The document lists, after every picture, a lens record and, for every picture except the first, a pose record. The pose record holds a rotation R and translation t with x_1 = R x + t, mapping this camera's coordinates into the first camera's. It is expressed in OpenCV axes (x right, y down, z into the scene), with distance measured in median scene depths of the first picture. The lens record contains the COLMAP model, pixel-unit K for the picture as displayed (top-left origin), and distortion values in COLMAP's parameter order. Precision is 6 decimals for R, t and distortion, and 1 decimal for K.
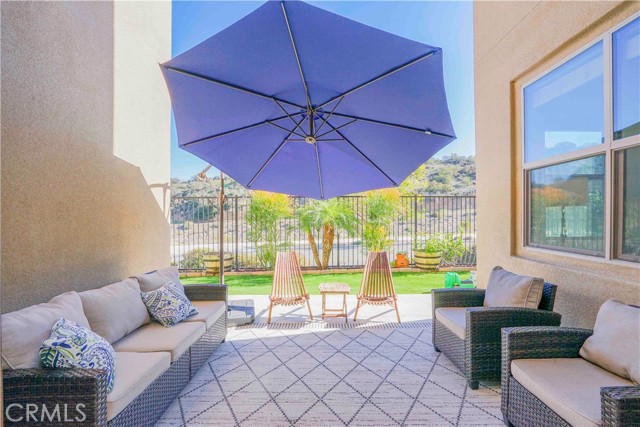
lens RADIAL K [[297.4, 0, 321.0], [0, 297.4, 217.3], [0, 0, 1]] dist [-0.058602, 0.021213]
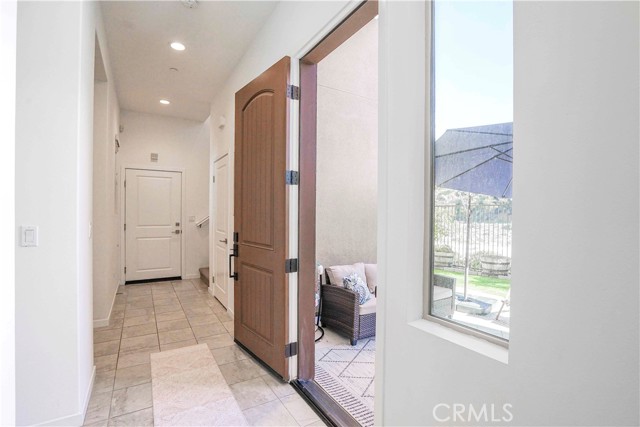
lens RADIAL K [[302.5, 0, 314.2], [0, 302.5, 212.4], [0, 0, 1]] dist [-0.062804, 0.022163]
pose [[0.513939, 0.006448, -0.857803, 0.838379], [-0.014797, 0.999890, -0.001349, -0.105328], [0.857699, 0.013386, 0.513977, -0.448232]]
